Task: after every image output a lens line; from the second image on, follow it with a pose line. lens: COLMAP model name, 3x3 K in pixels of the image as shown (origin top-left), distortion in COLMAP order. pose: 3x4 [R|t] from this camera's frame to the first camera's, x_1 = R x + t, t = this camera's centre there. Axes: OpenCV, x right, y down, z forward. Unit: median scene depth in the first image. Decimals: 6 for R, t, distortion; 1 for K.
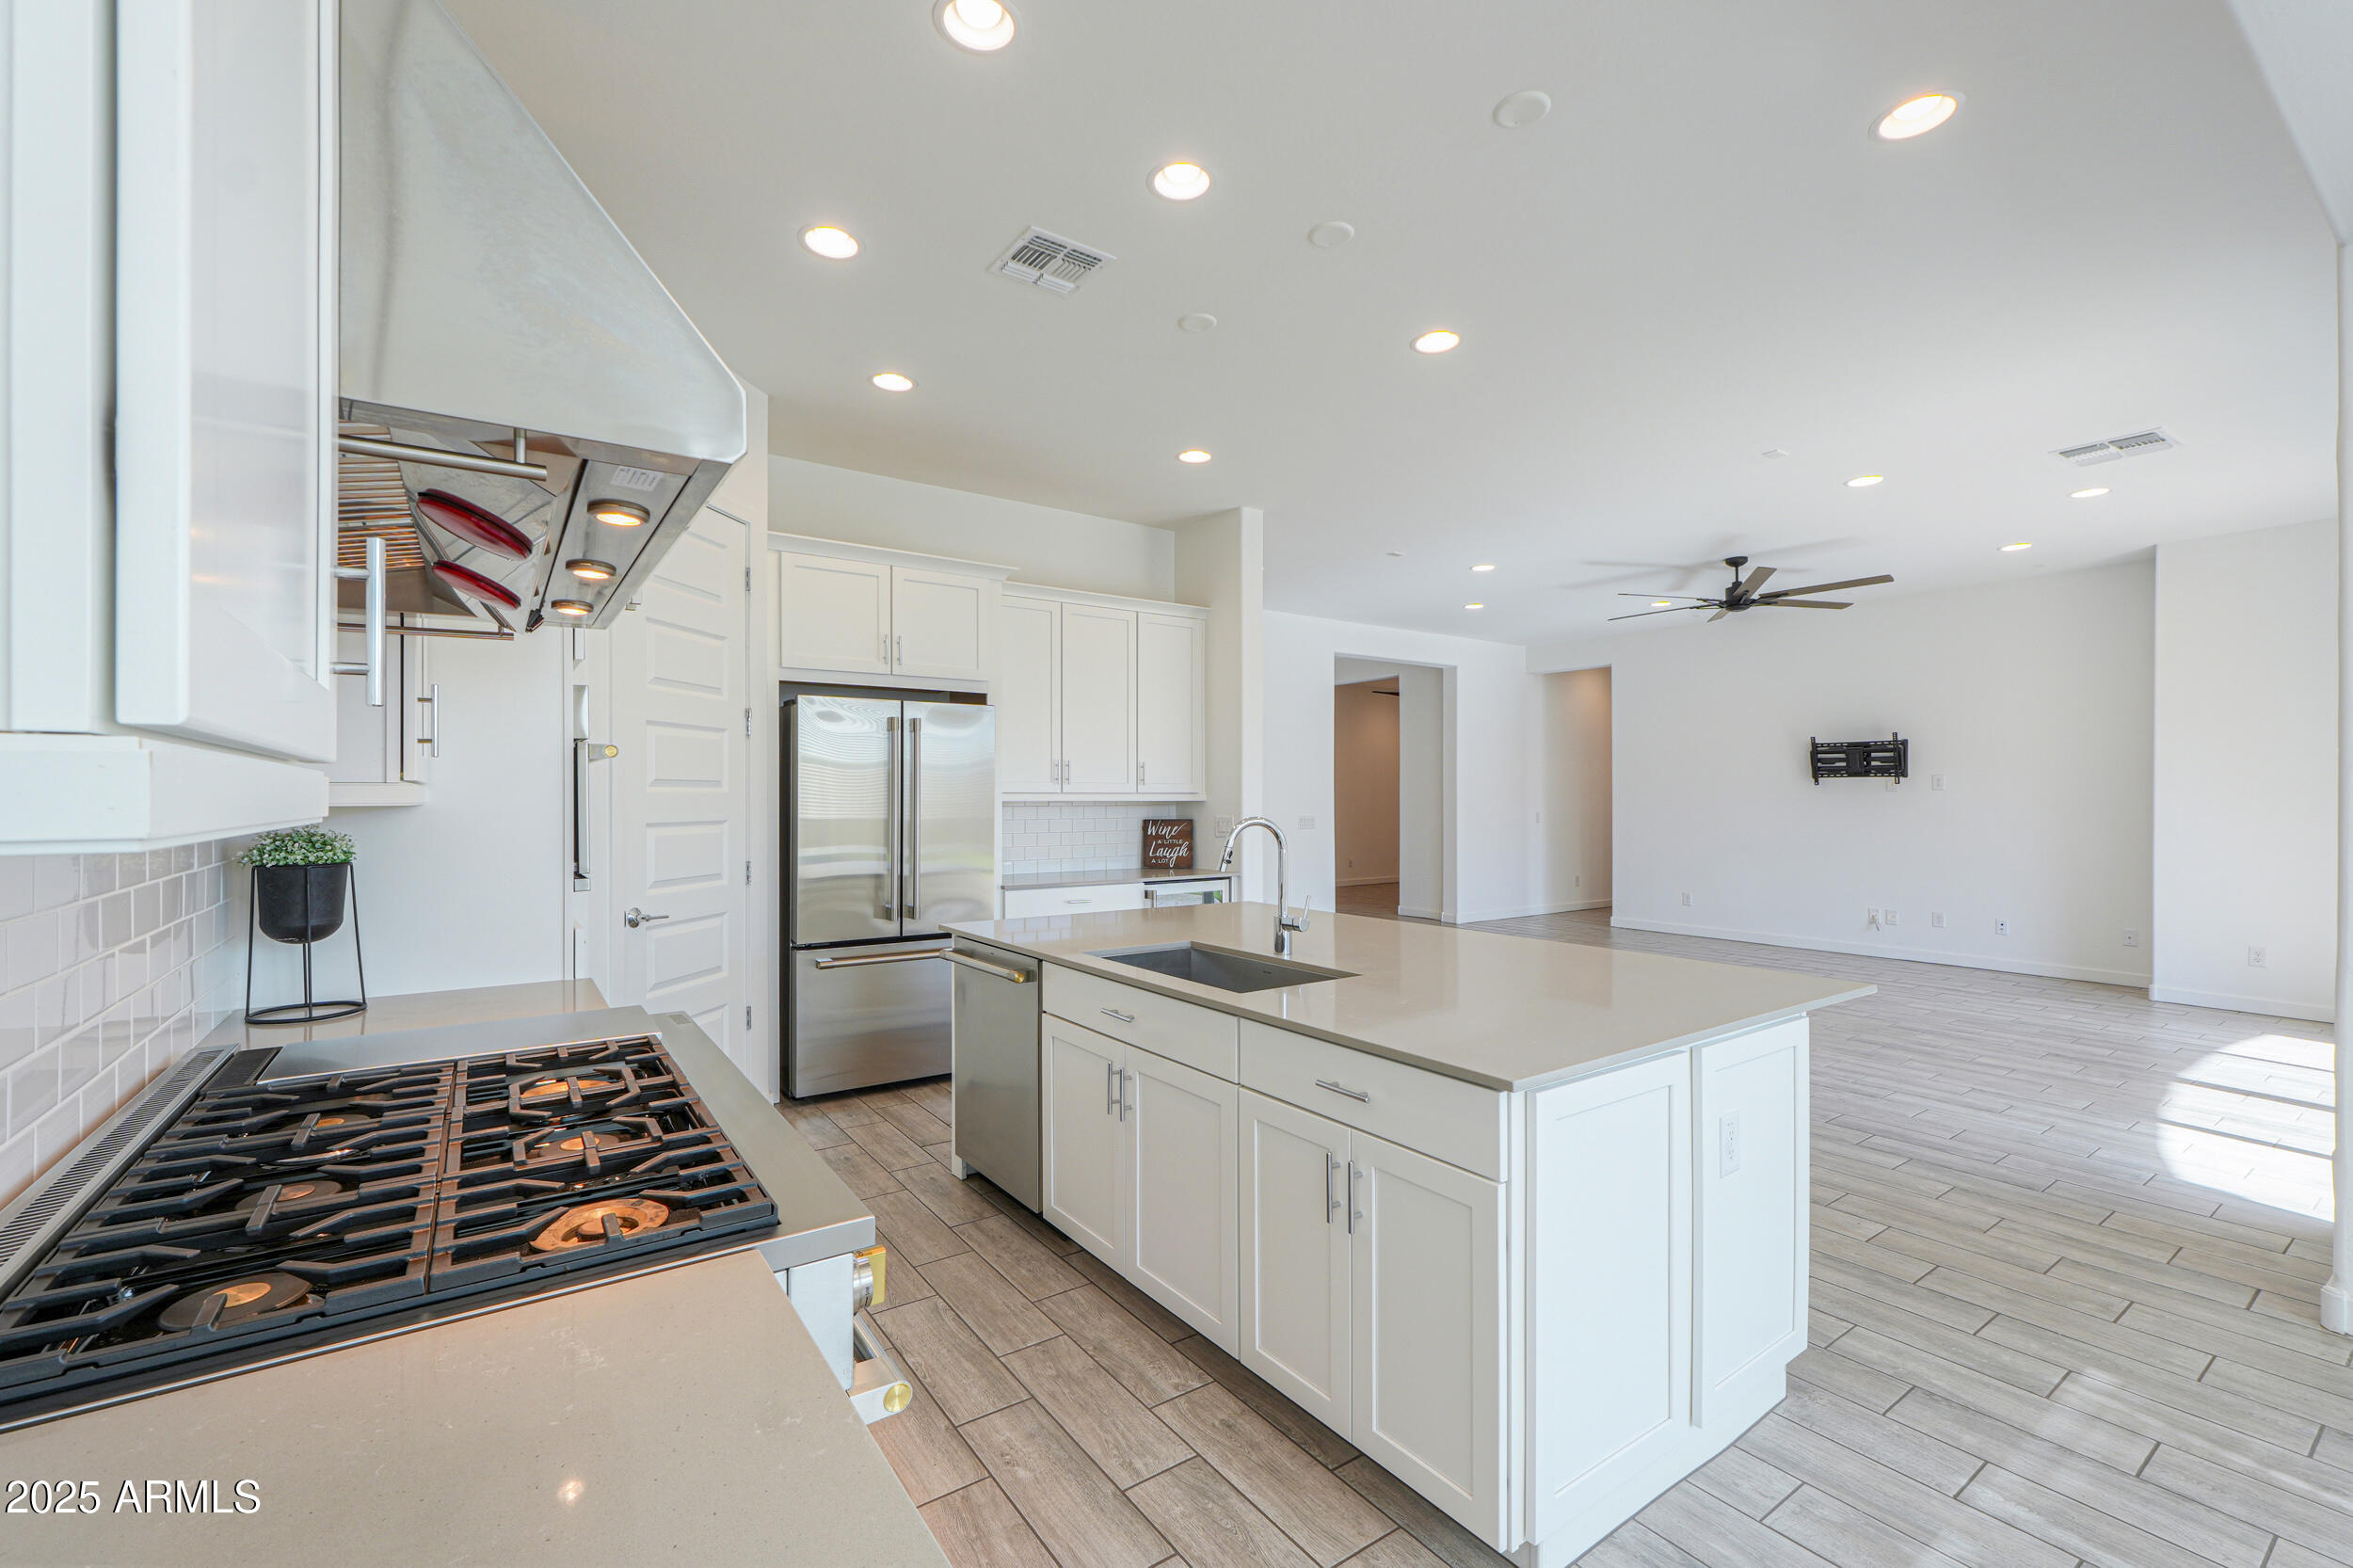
lens RADIAL K [[989.3, 0, 1173.6], [0, 989.3, 778.6], [0, 0, 1]] dist [0.012673, -0.005057]
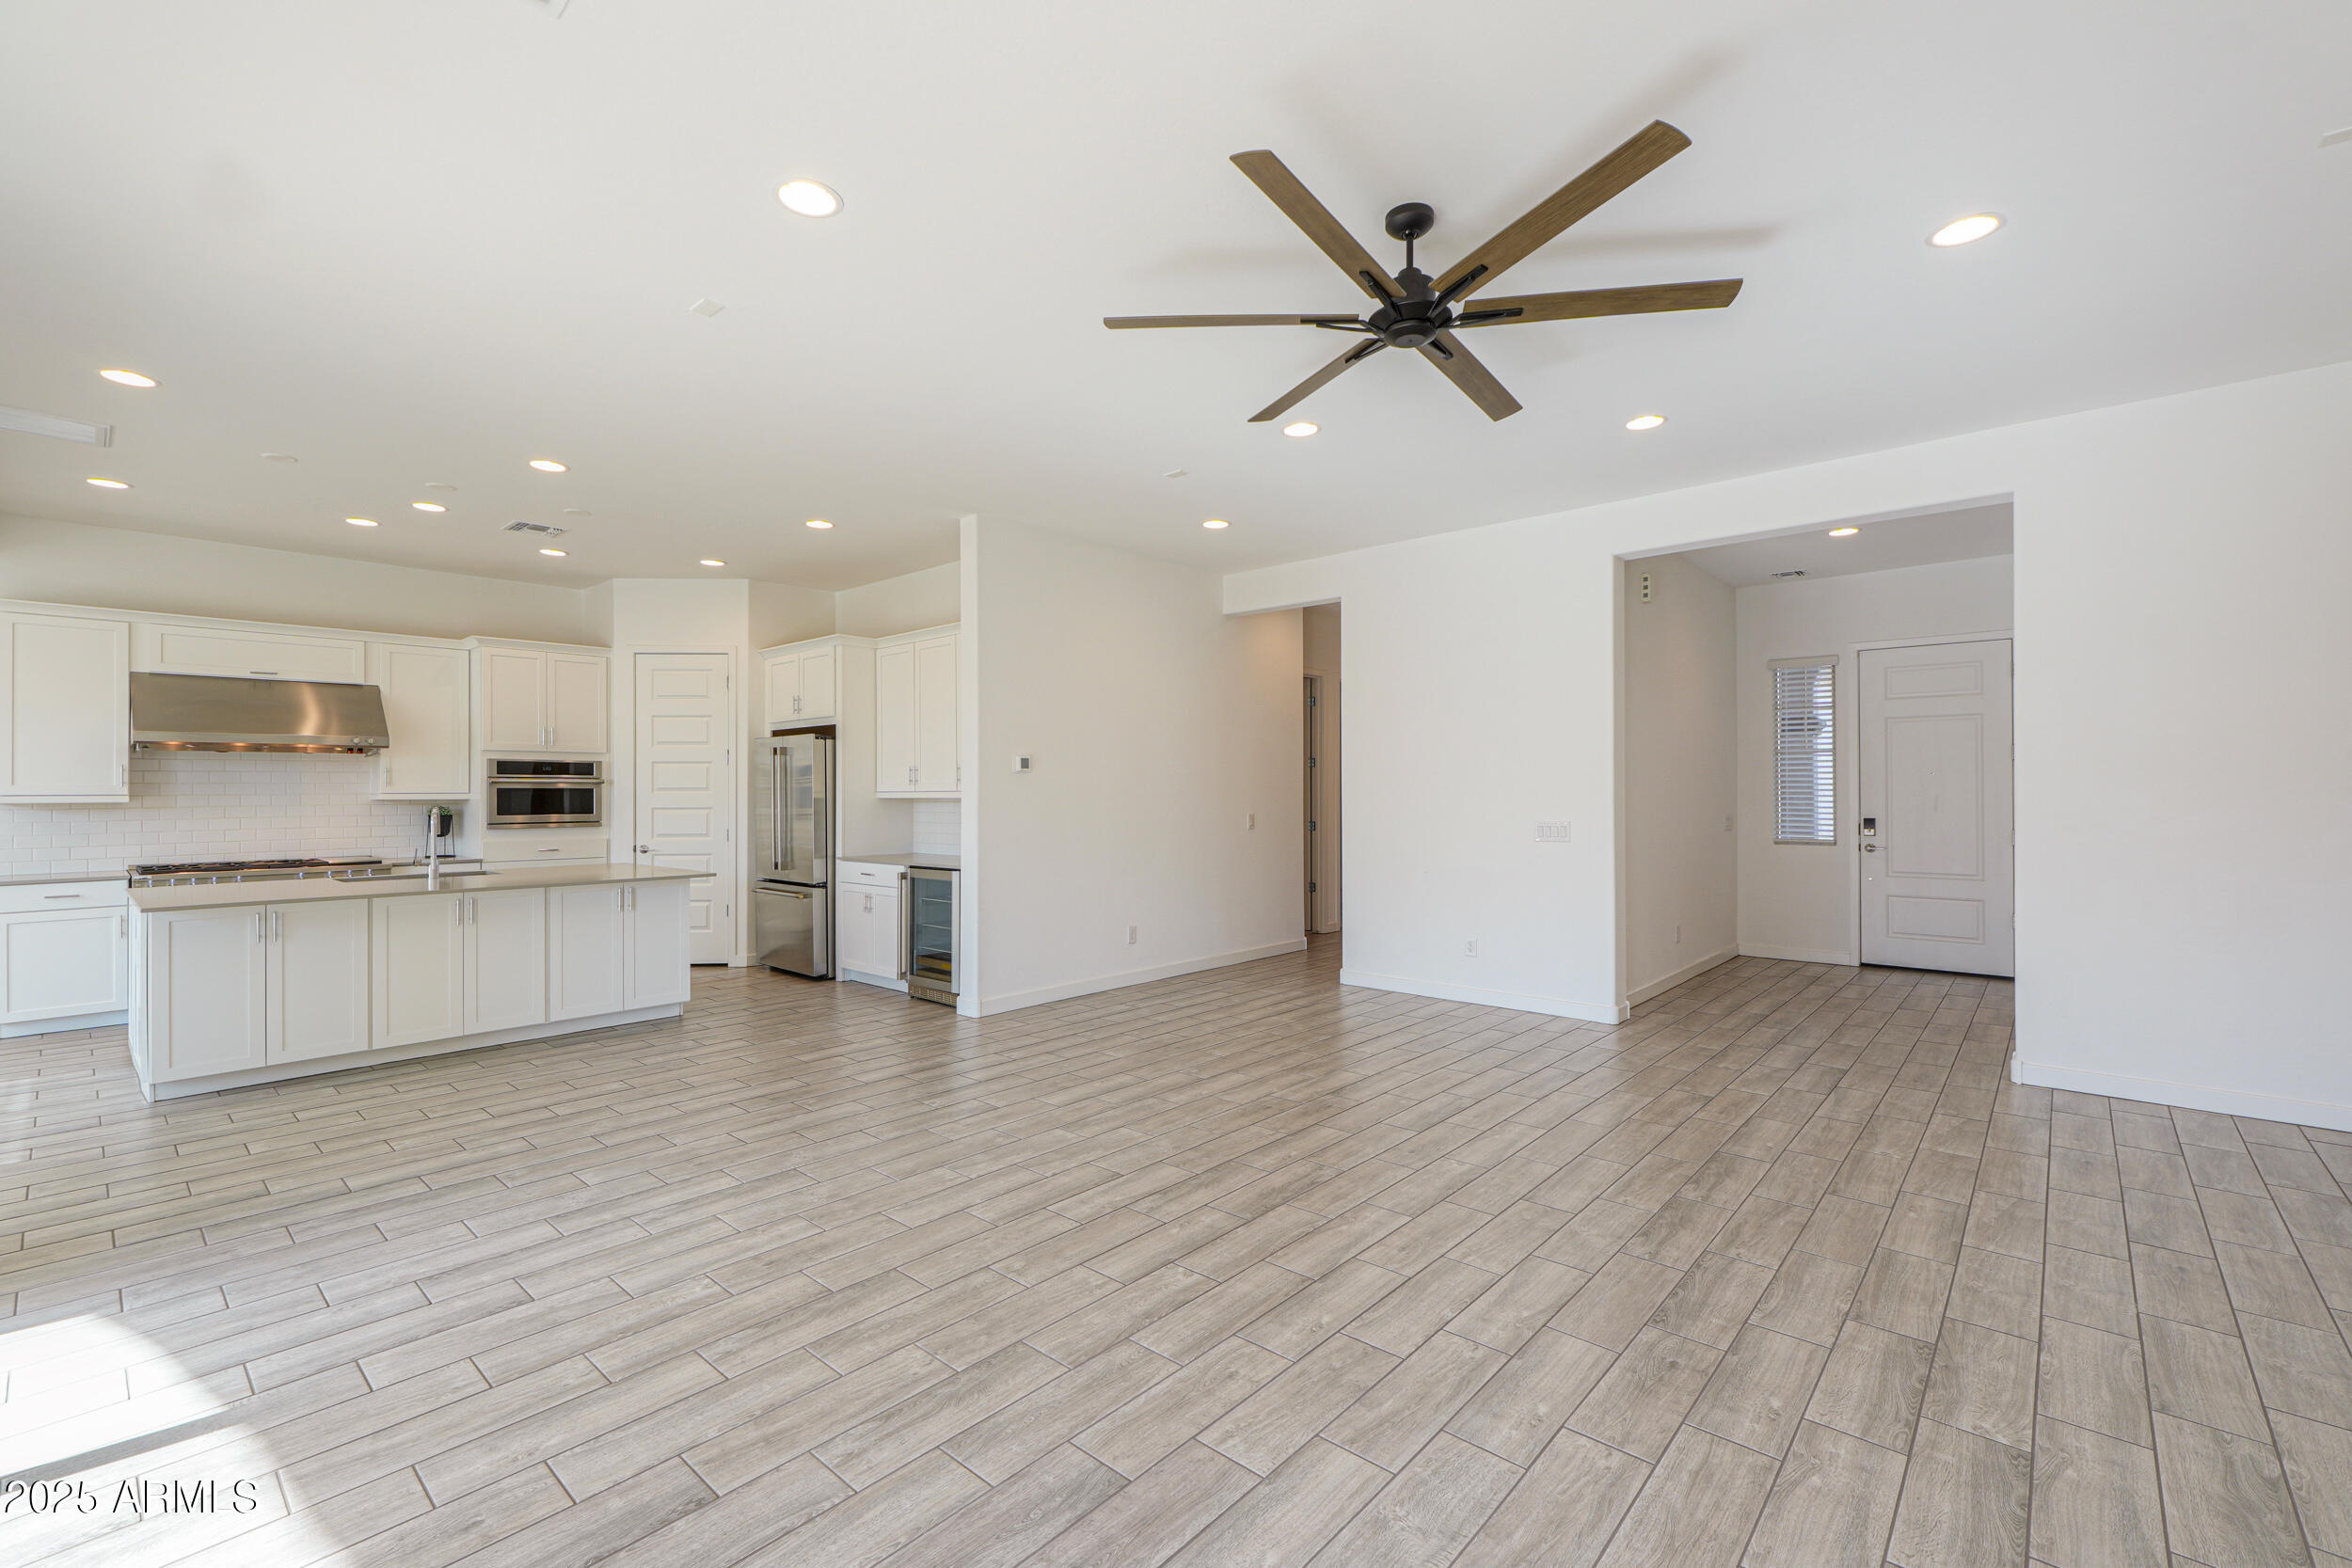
lens RADIAL K [[988.8, 0, 1173.1], [0, 988.8, 778.6], [0, 0, 1]] dist [0.012673, -0.005057]
pose [[0.225244, -0.010699, -0.974244, 1.810109], [0.020621, 0.999768, -0.006212, 0.018530], [0.974084, -0.018690, 0.225413, 1.534420]]
